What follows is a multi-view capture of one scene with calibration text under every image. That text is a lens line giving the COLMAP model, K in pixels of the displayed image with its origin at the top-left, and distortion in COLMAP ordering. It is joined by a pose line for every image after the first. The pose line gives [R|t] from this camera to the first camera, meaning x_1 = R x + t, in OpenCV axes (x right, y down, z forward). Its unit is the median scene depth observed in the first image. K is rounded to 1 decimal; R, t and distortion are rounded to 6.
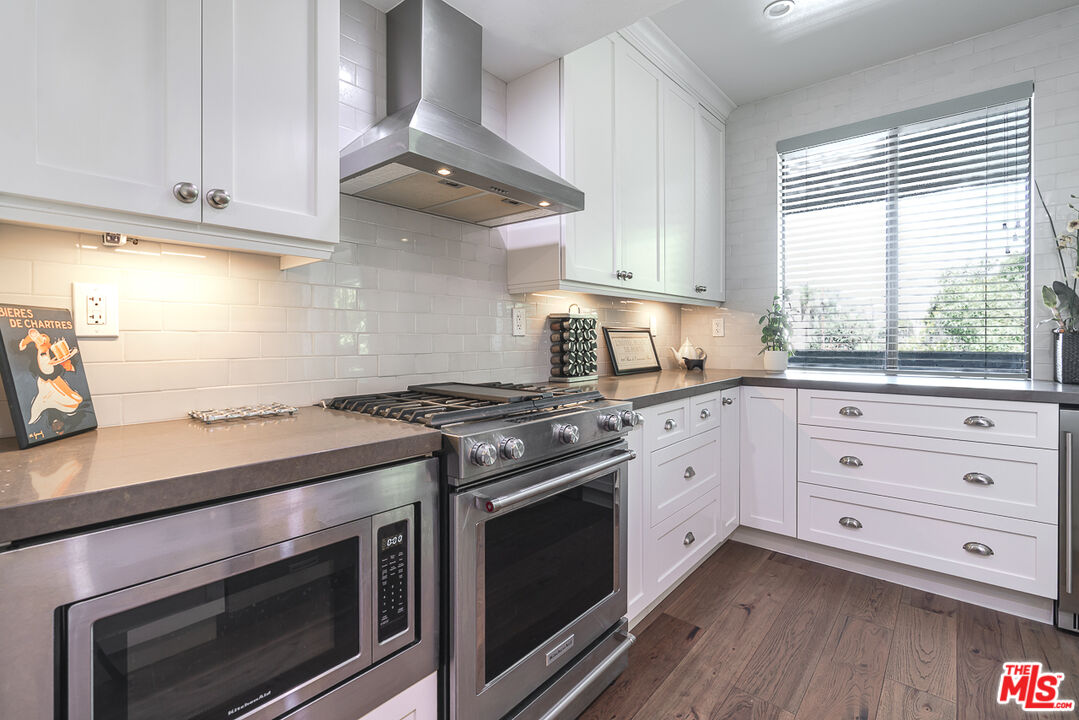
lens RADIAL K [[492.2, 0, 545.0], [0, 492.2, 342.8], [0, 0, 1]] dist [-0.002673, 0.001140]
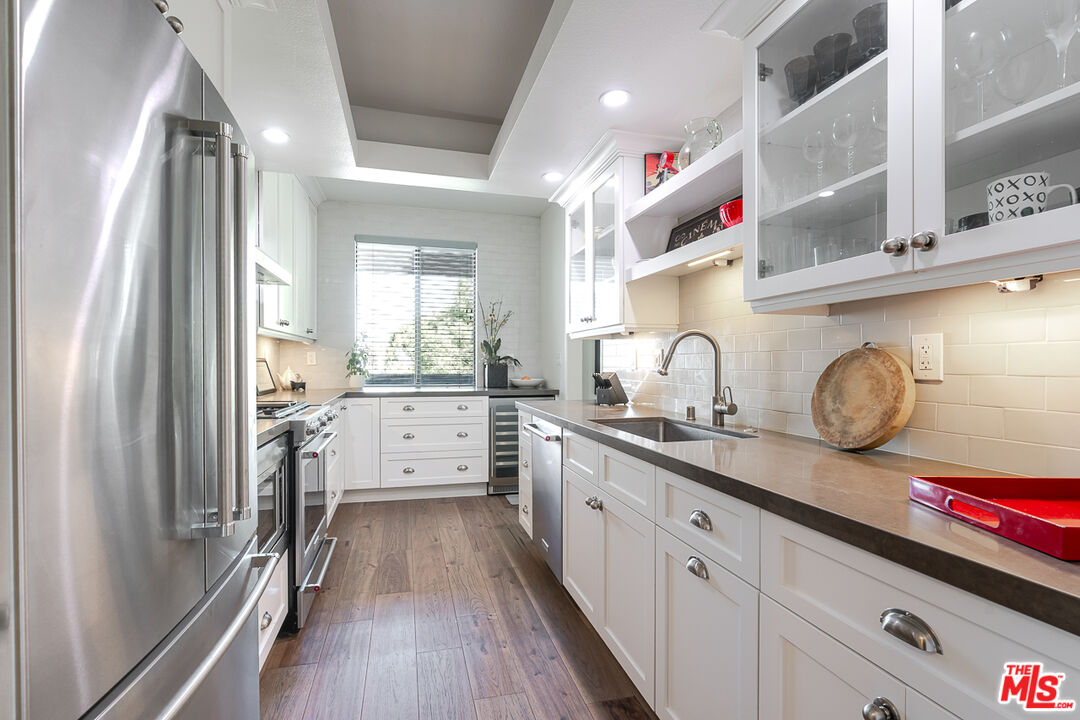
lens RADIAL K [[492.7, 0, 538.8], [0, 492.7, 364.4], [0, 0, 1]] dist [-0.002673, 0.001140]
pose [[0.569359, 0.001423, 0.822088, -0.562847], [0.004763, 0.999976, -0.005030, -0.006984], [-0.822075, 0.006779, 0.569339, -0.395995]]
